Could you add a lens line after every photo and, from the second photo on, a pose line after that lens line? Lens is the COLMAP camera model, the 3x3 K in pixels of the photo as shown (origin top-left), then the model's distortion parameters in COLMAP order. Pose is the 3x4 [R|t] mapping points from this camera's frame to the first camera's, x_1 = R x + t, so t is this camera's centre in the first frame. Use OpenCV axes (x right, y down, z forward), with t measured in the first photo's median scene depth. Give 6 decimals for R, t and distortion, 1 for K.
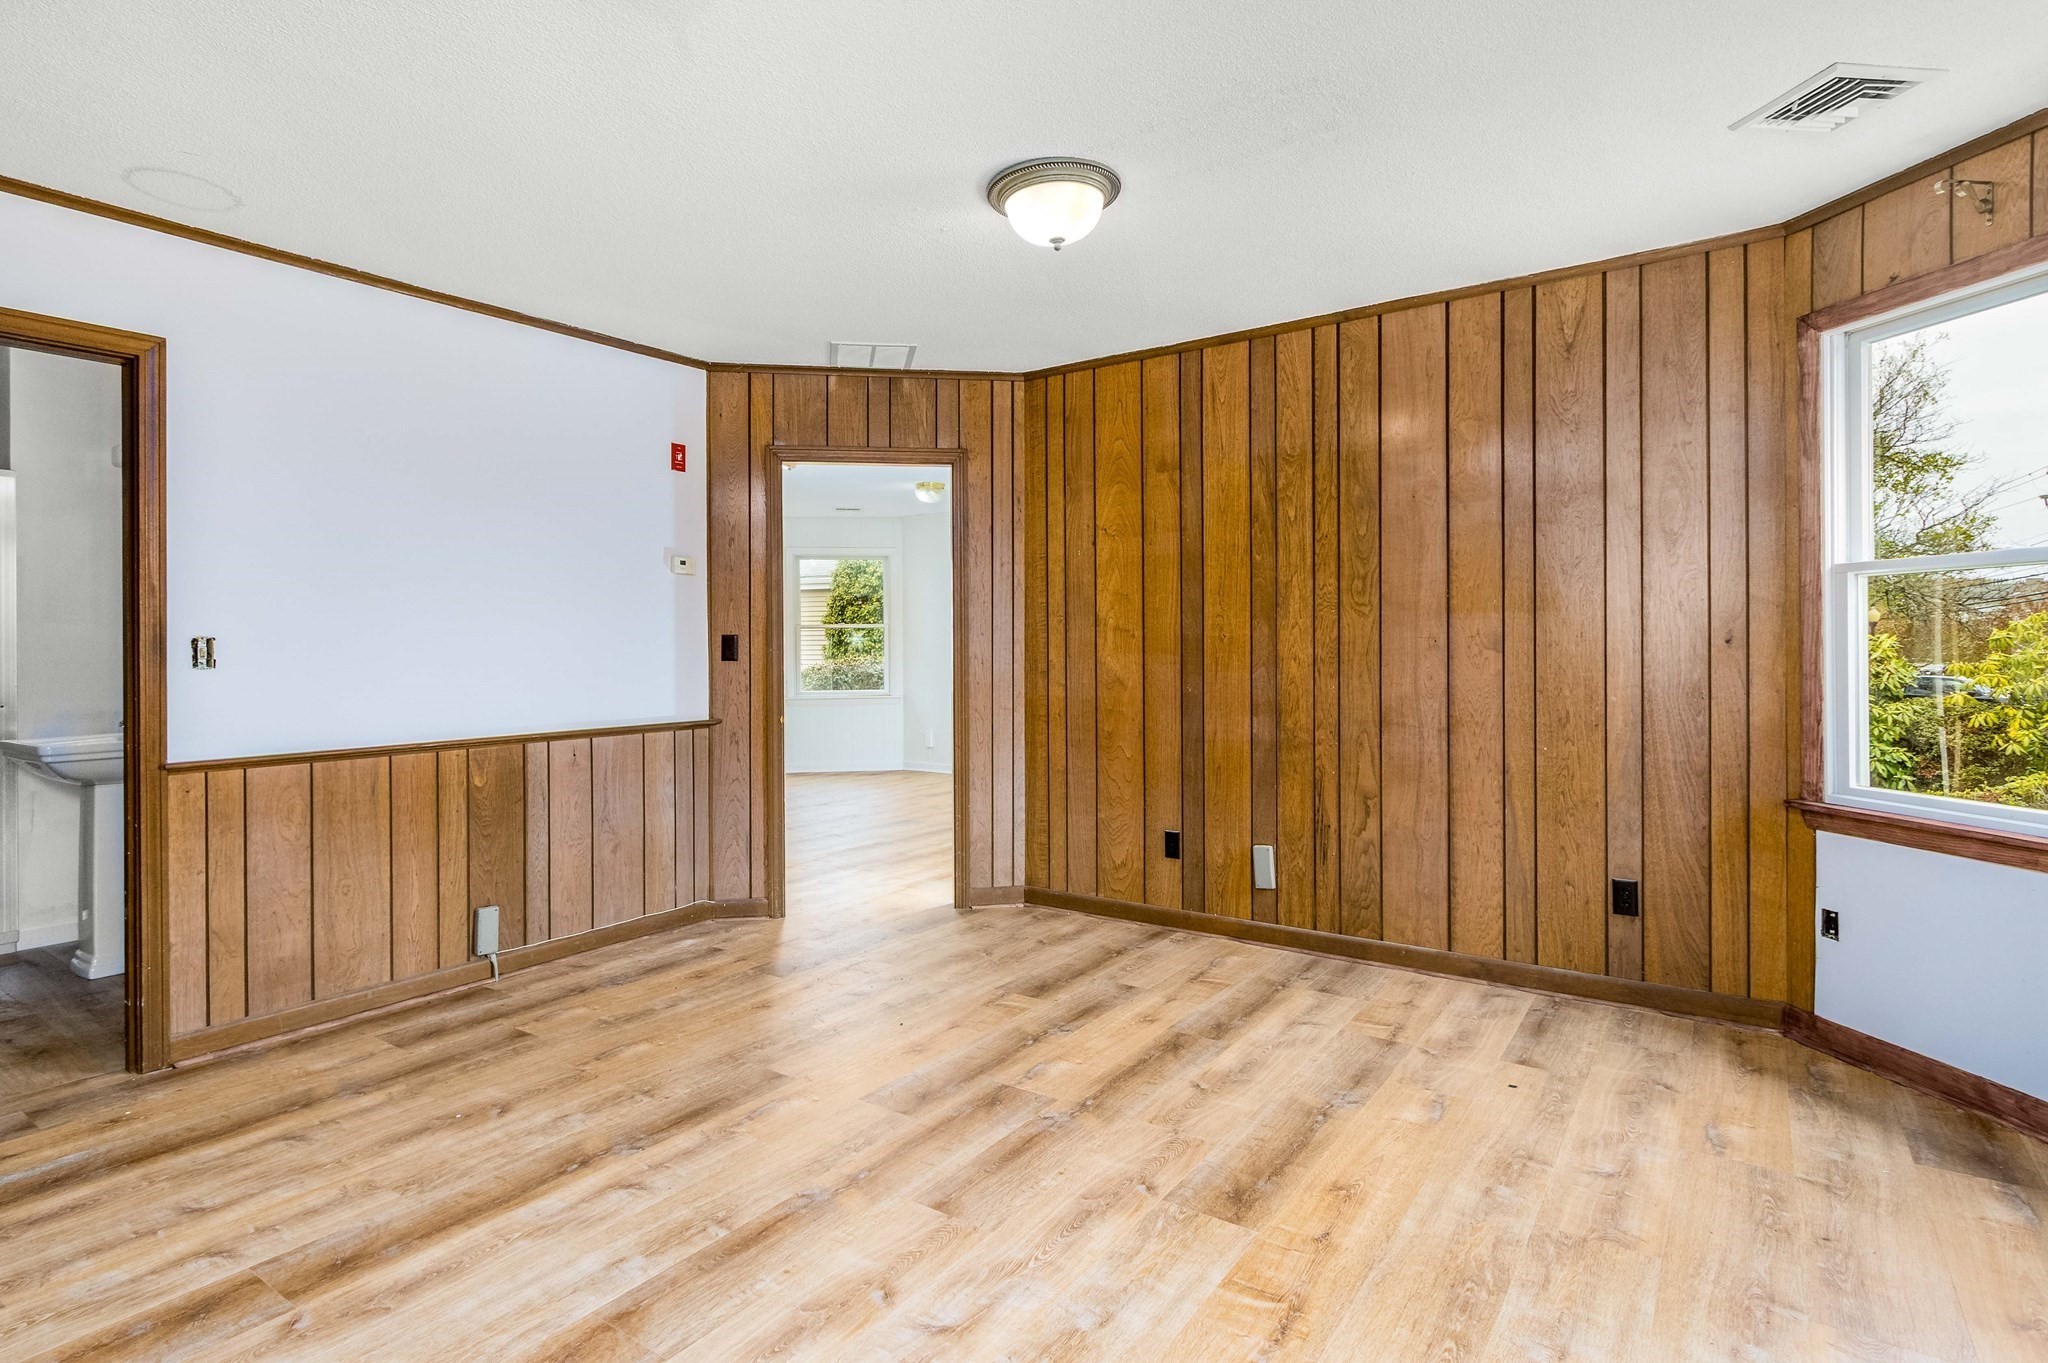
lens RADIAL K [[1045.5, 0, 1006.0], [0, 1045.5, 681.3], [0, 0, 1]] dist [0.002675, -0.000946]
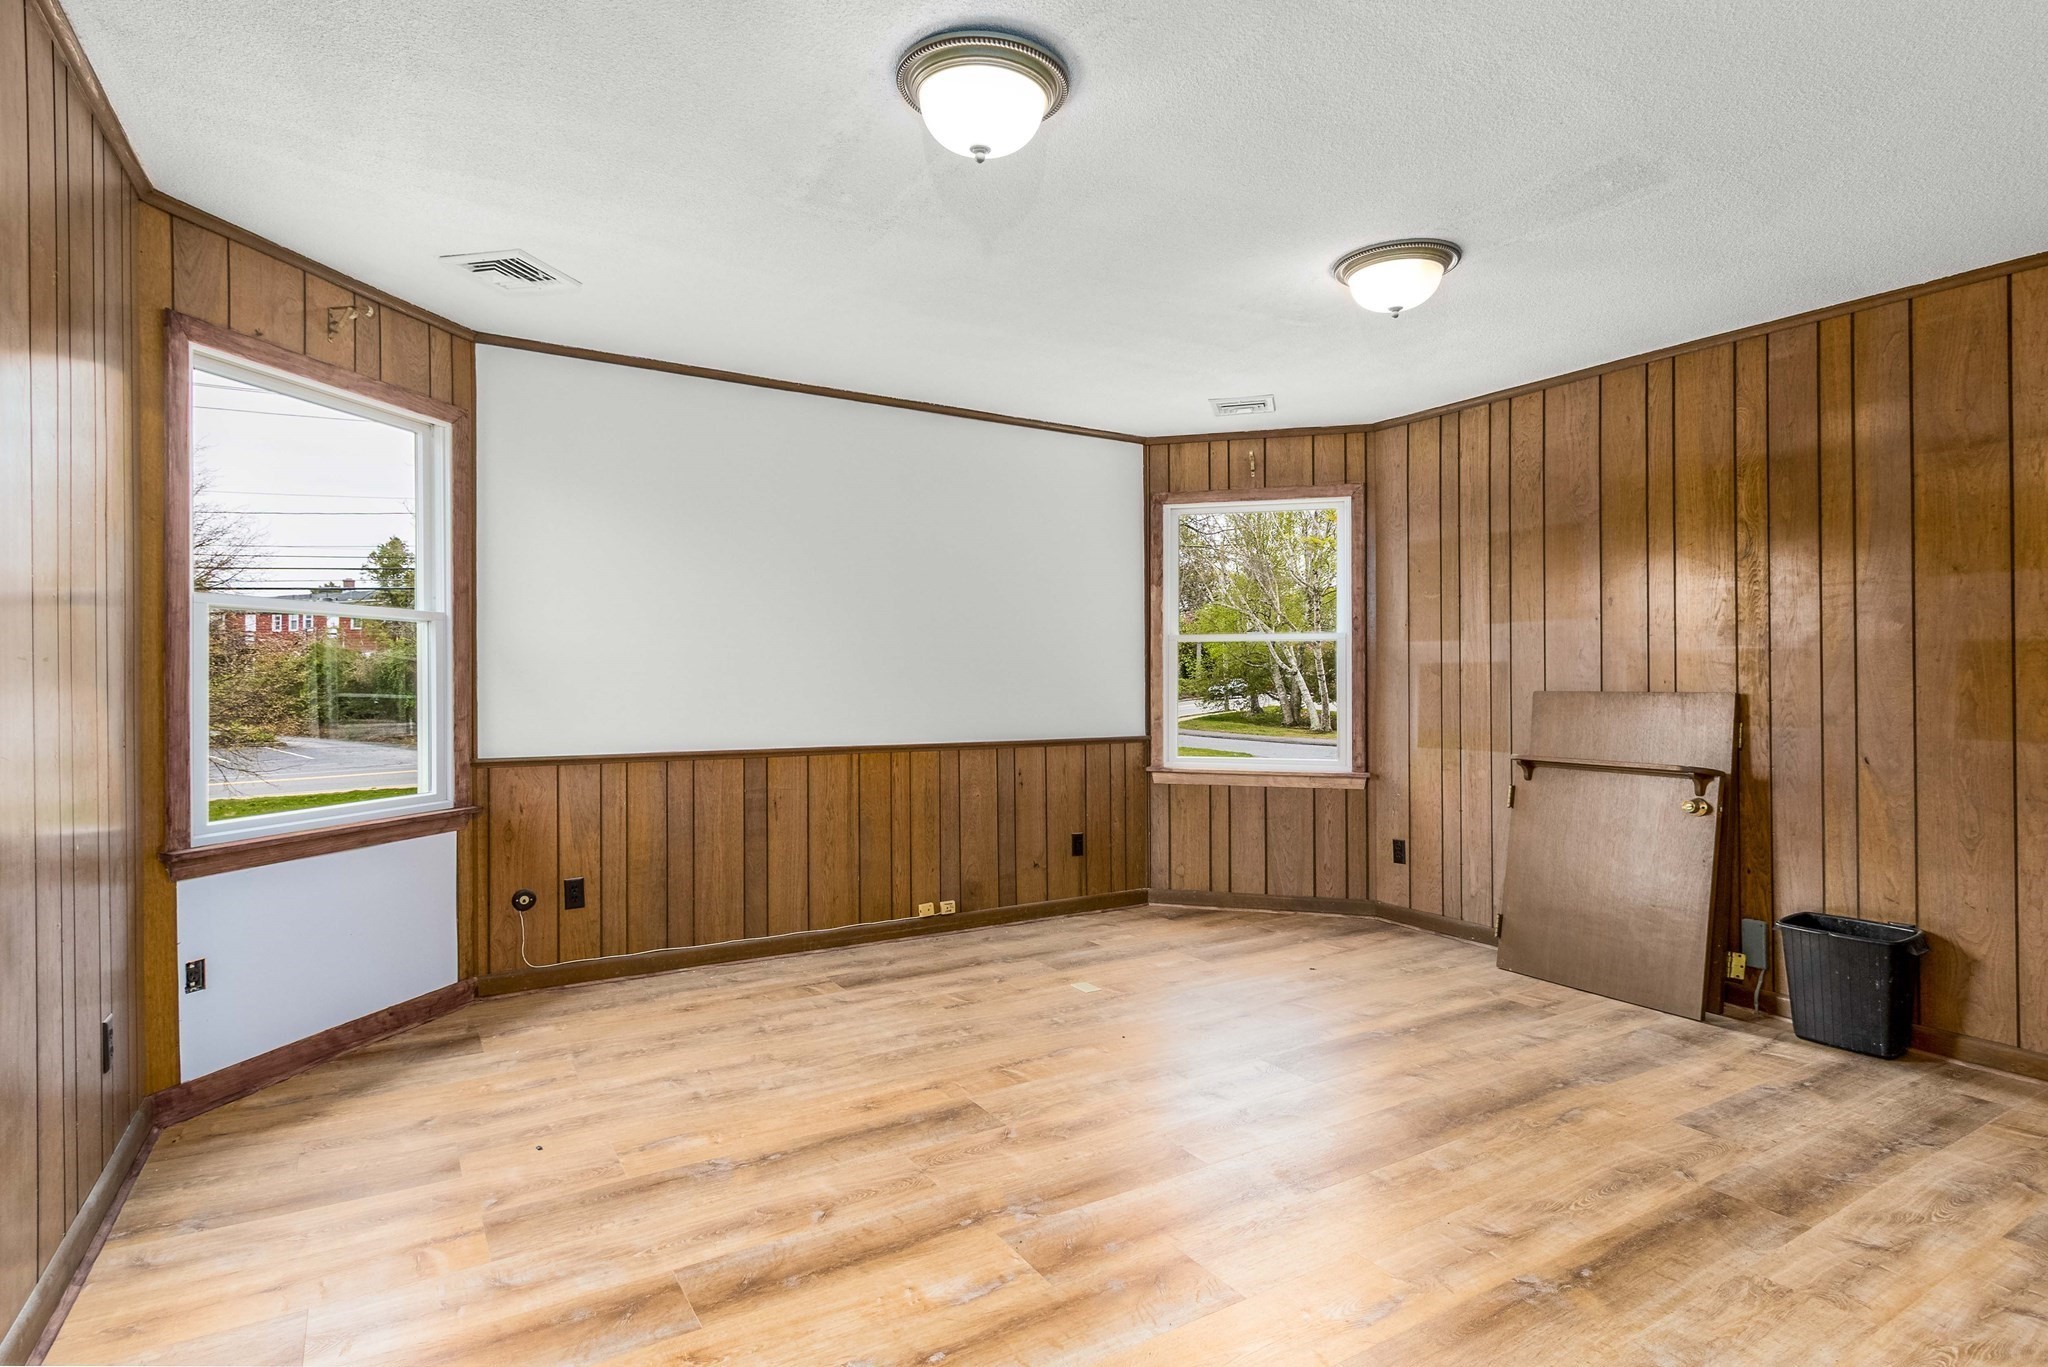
lens RADIAL K [[1045.5, 0, 1006.0], [0, 1045.5, 683.3], [0, 0, 1]] dist [0.002675, -0.000946]
pose [[-0.915224, 0.002690, 0.402936, -0.289308], [0.016955, 0.999349, 0.031840, -0.052997], [-0.402588, 0.035972, -0.914674, 1.756351]]
